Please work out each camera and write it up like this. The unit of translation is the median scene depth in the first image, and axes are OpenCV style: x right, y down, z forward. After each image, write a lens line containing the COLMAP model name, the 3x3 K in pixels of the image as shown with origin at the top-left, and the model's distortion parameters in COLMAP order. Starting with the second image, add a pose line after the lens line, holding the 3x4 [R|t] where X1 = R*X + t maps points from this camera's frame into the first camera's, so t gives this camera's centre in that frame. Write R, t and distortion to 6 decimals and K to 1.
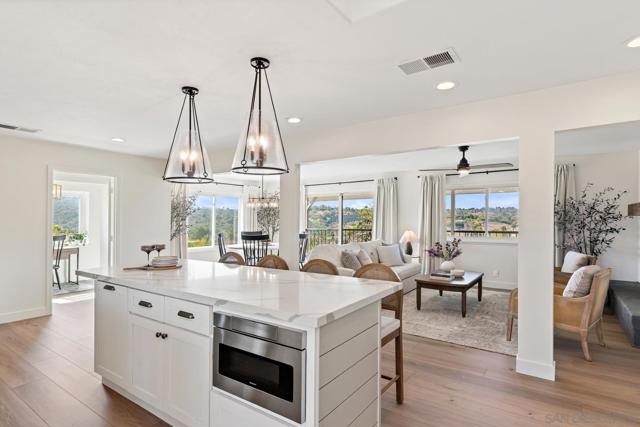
lens RADIAL K [[334.0, 0, 318.4], [0, 334.0, 224.5], [0, 0, 1]] dist [0.020931, -0.001943]
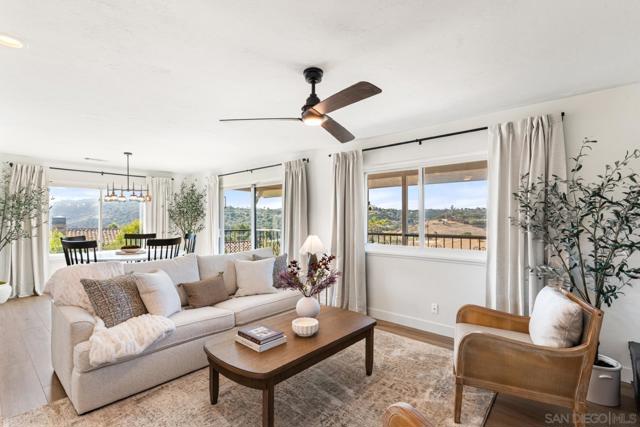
lens RADIAL K [[307.4, 0, 309.1], [0, 307.4, 217.5], [0, 0, 1]] dist [-0.003321, 0.002636]
pose [[0.993715, 0.000075, -0.111939, 0.448799], [-0.001956, 0.999859, -0.016685, -0.009182], [0.111922, 0.016799, 0.993575, 0.520528]]
